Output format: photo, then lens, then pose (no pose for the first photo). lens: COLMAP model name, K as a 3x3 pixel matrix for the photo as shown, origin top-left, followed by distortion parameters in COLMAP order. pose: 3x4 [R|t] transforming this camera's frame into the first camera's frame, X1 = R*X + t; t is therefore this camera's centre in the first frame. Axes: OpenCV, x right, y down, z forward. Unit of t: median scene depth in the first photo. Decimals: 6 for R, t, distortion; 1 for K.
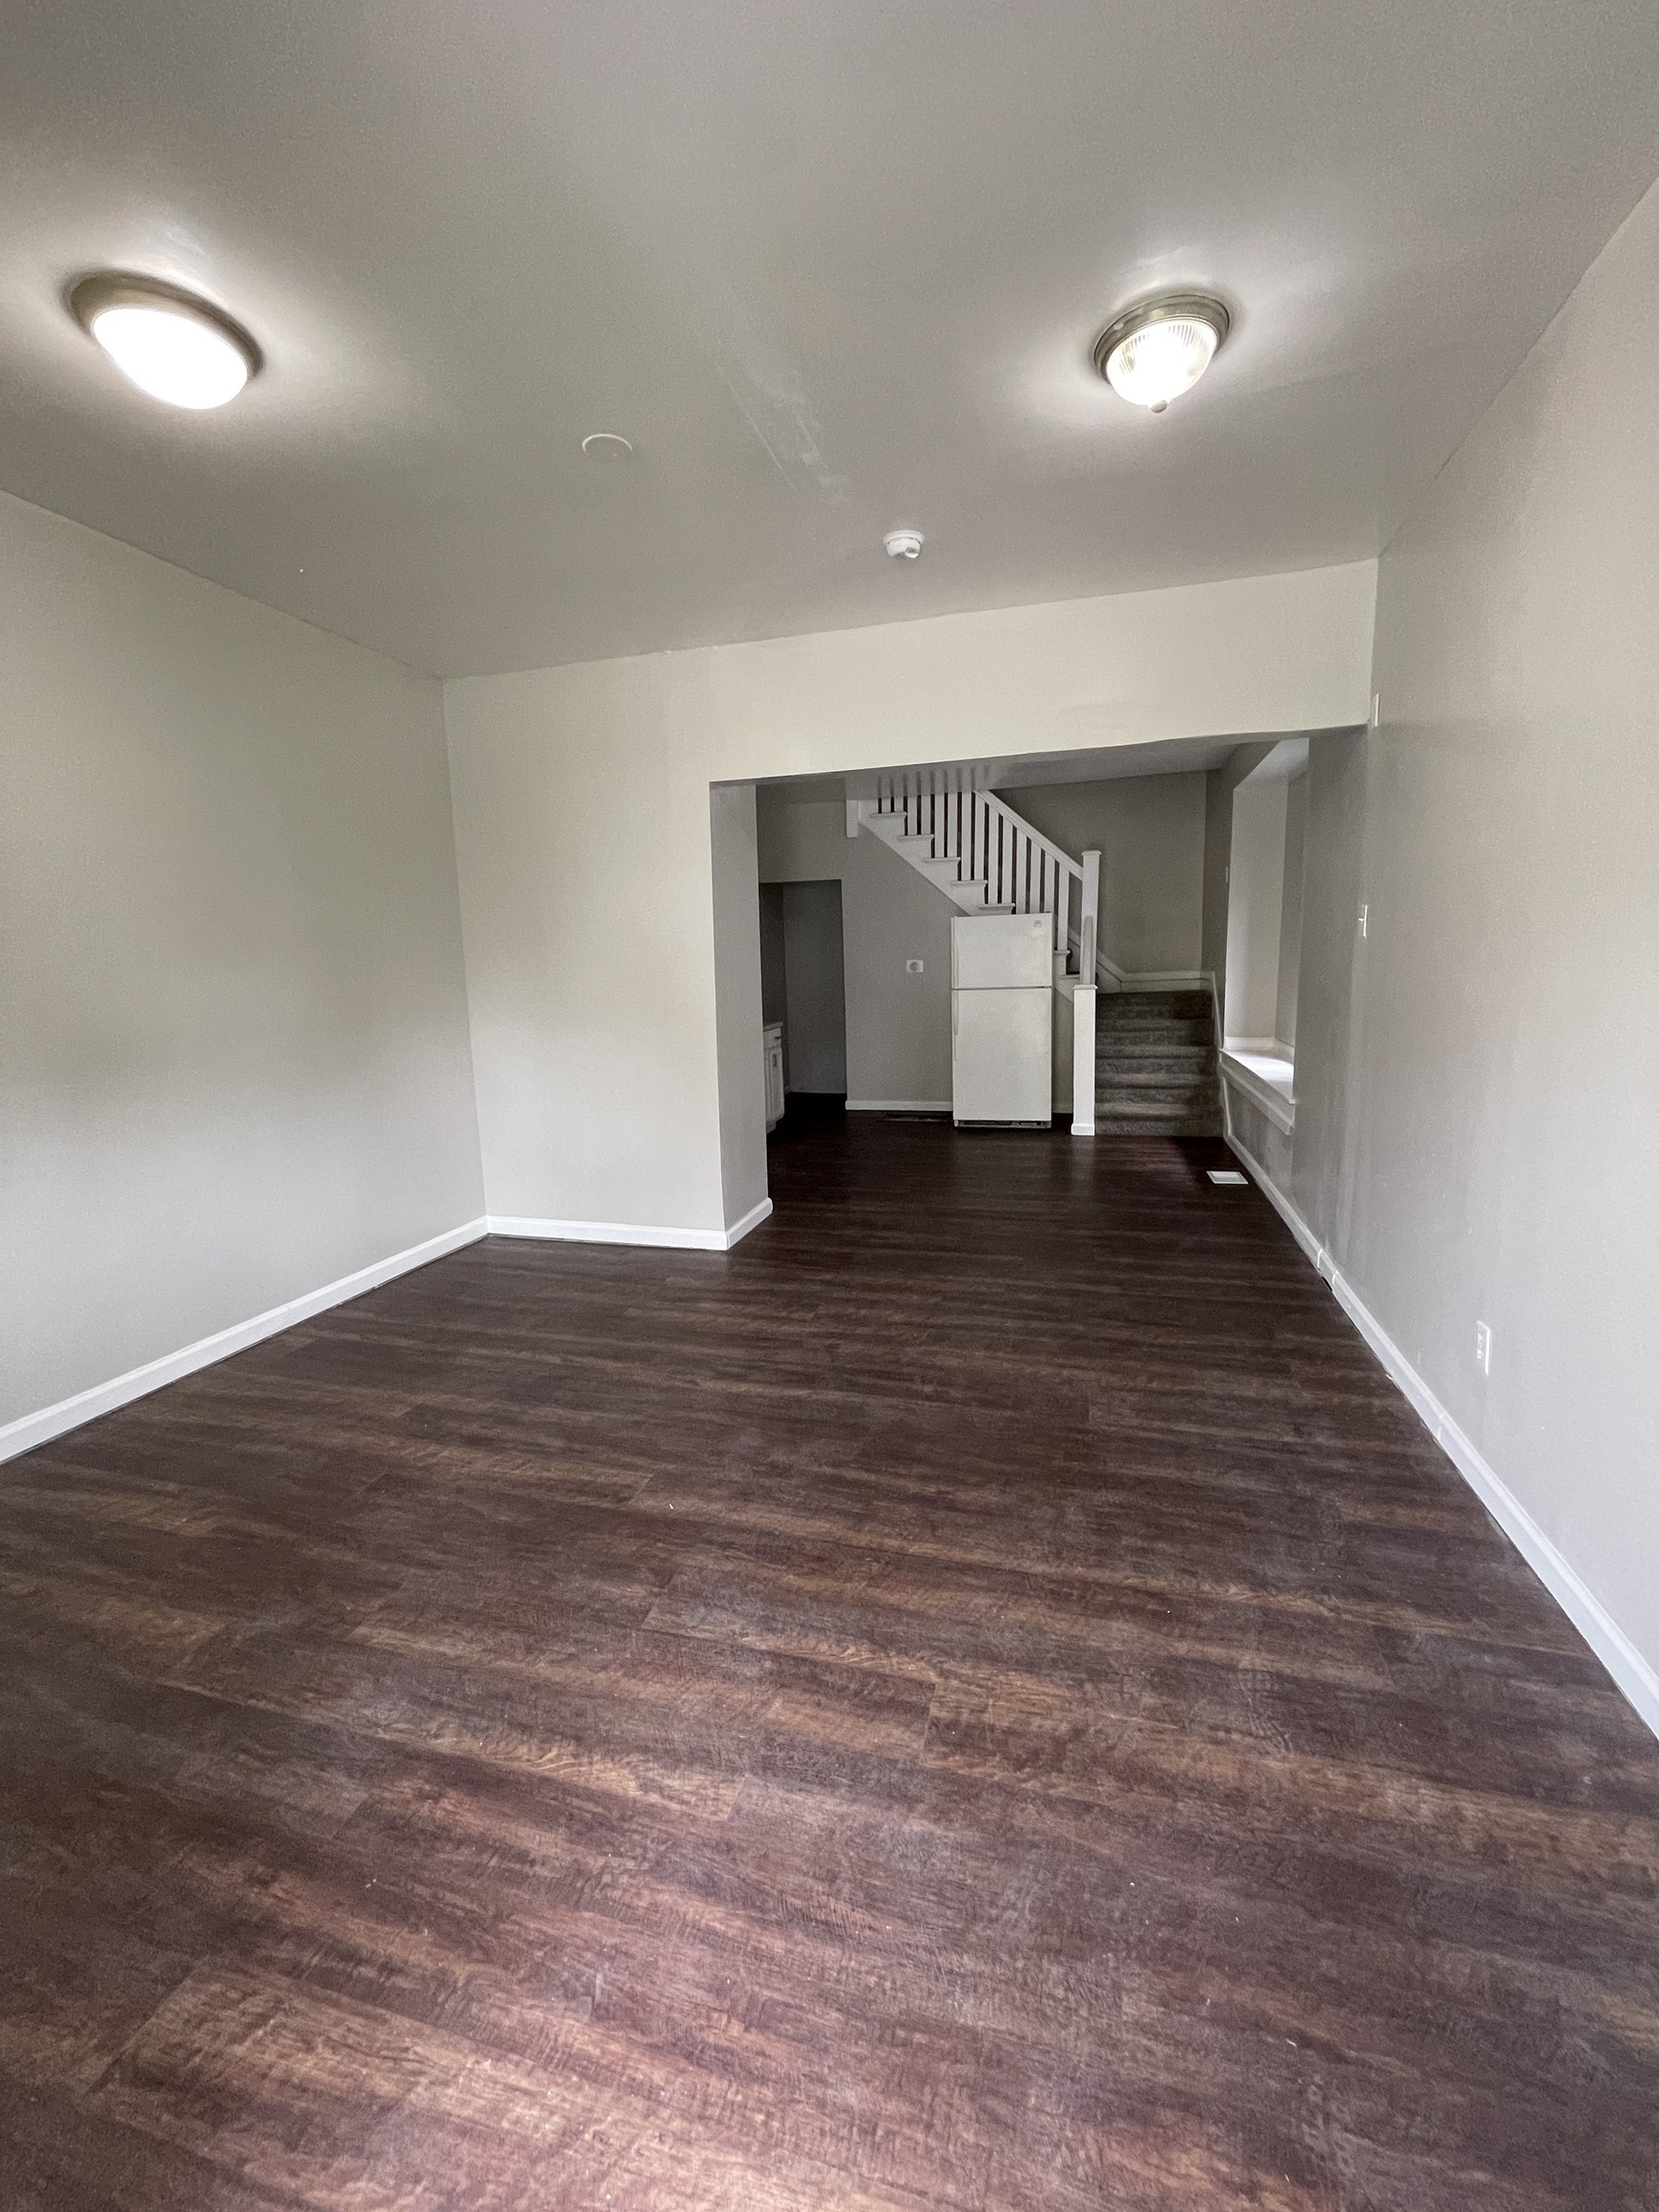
lens RADIAL K [[901.8, 0, 826.4], [0, 901.8, 1104.4], [0, 0, 1]] dist [-0.001472, -0.000112]
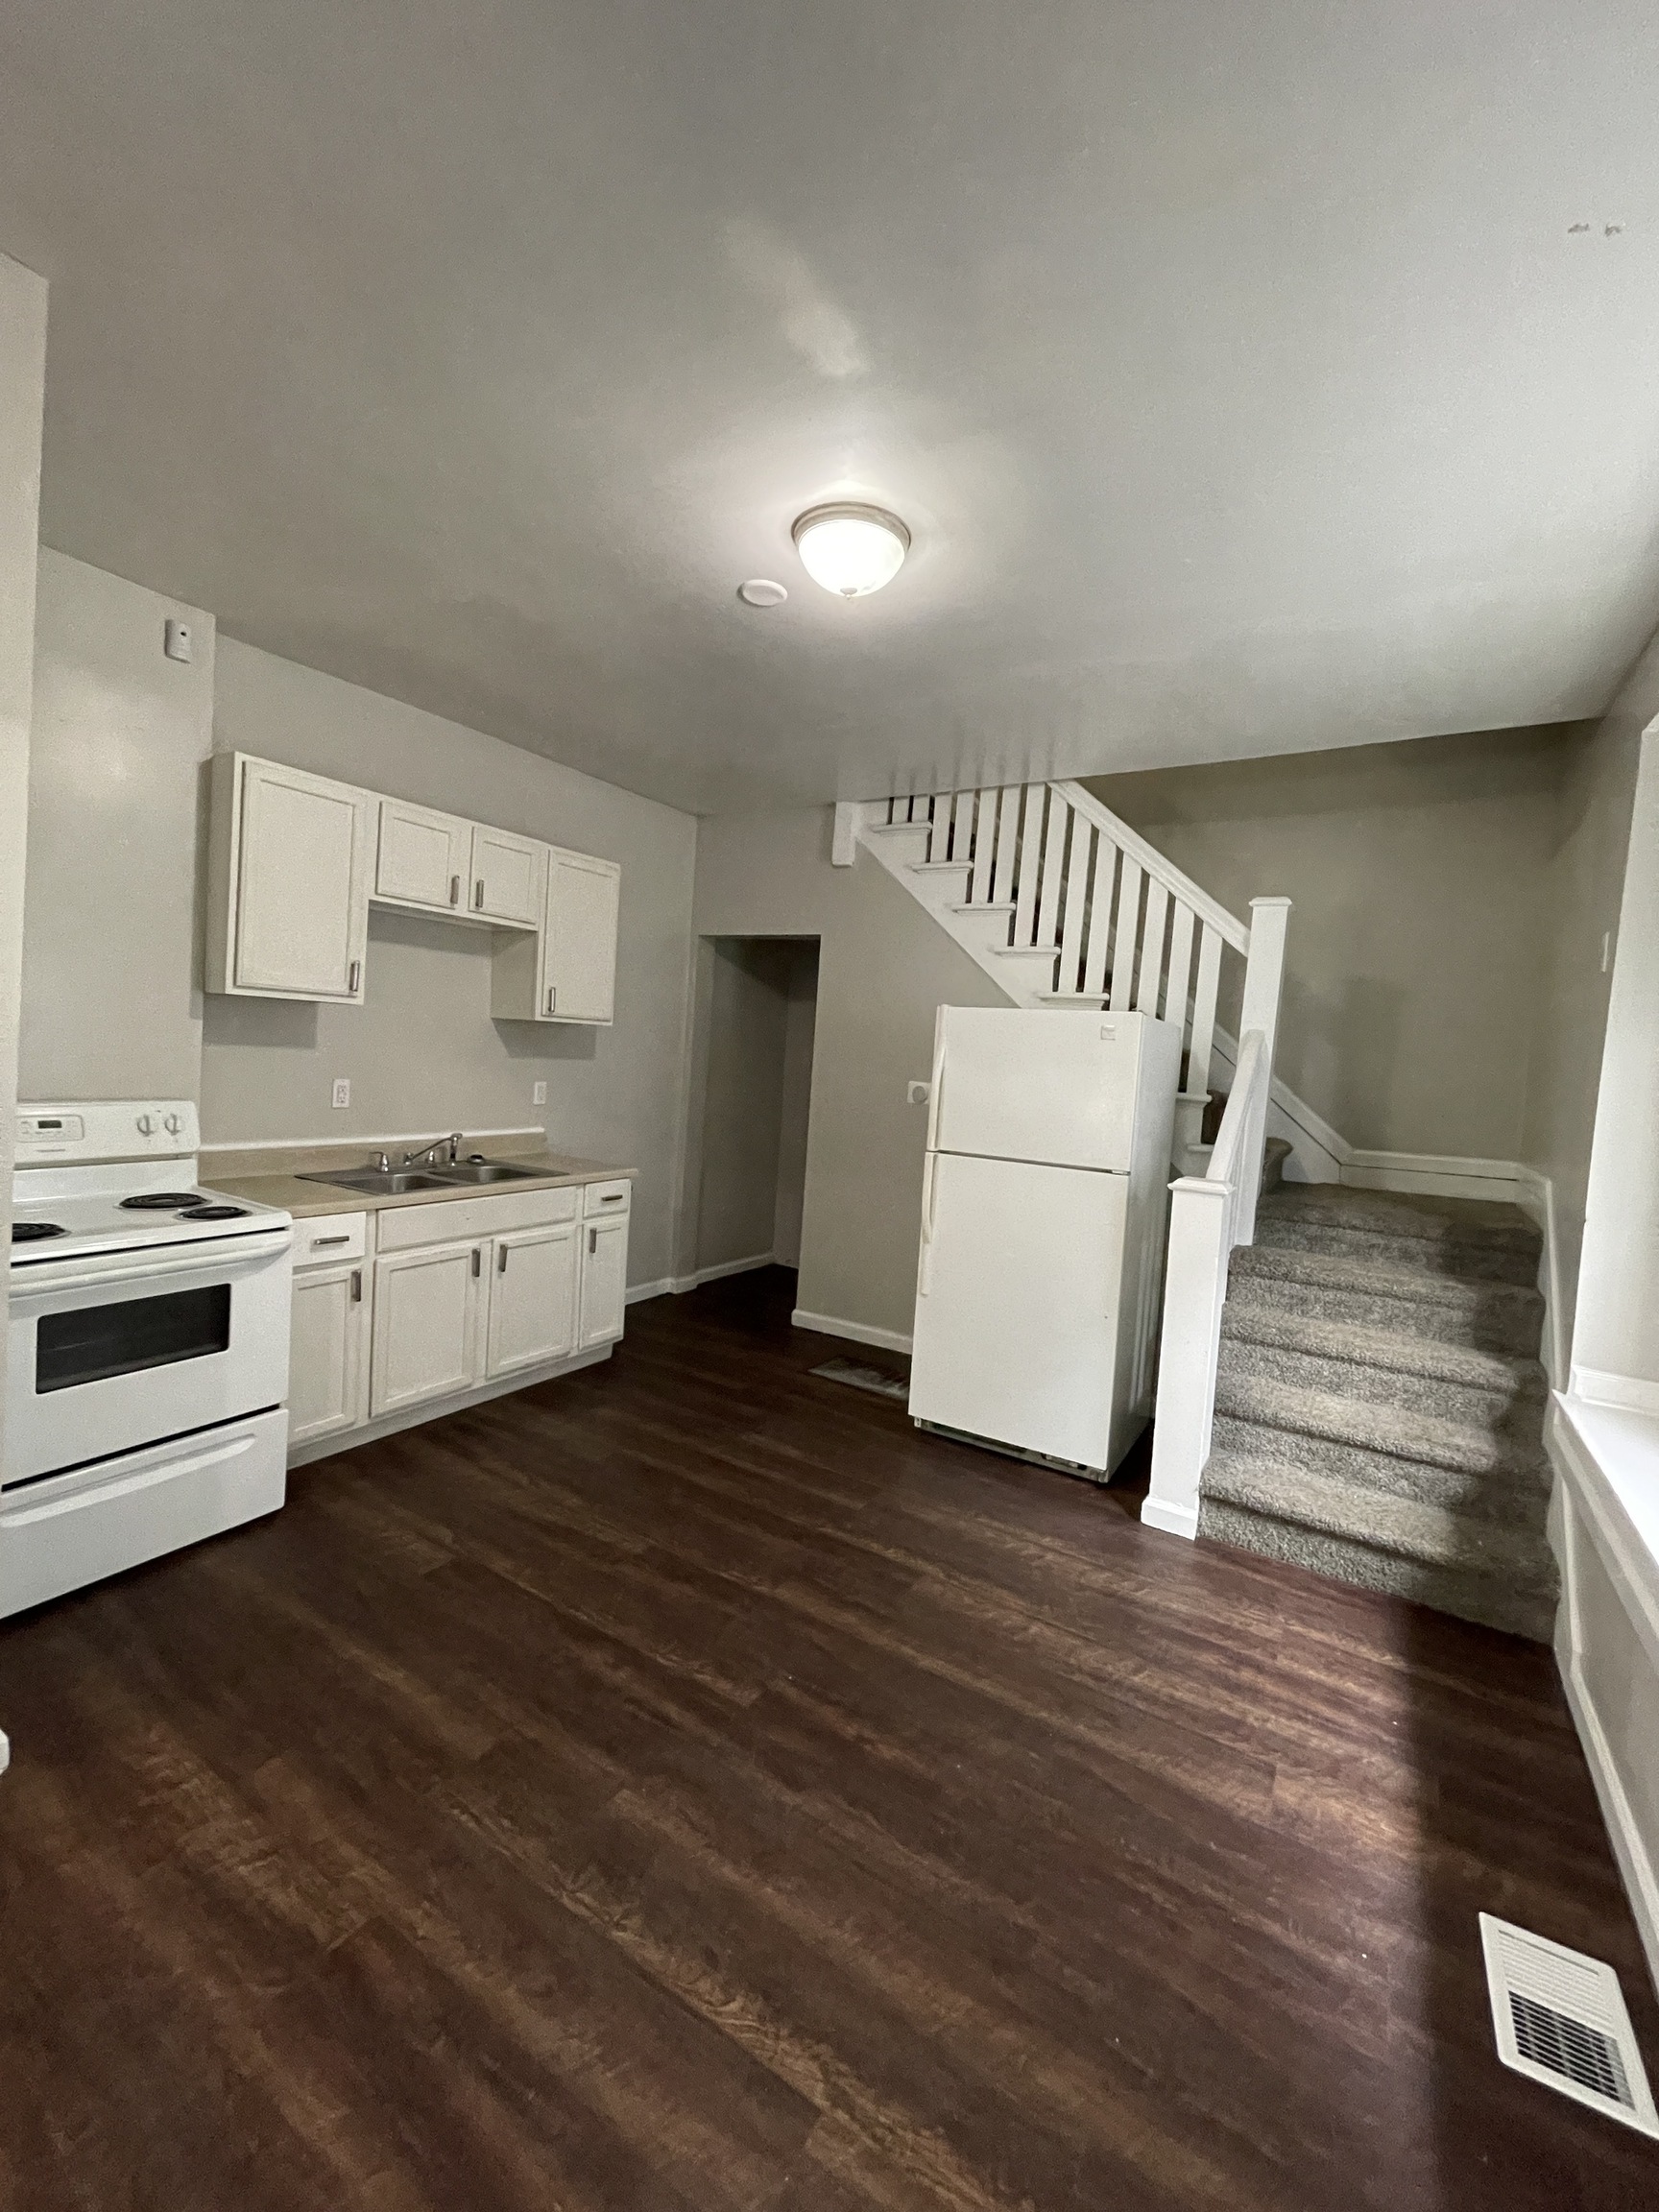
lens RADIAL K [[901.8, 0, 832.9], [0, 901.8, 1102.0], [0, 0, 1]] dist [-0.001472, -0.000112]
pose [[0.958962, 0.103269, -0.264058, 0.206147], [-0.130664, 0.987483, -0.088336, -0.098285], [0.251631, 0.119214, 0.960453, 0.485594]]
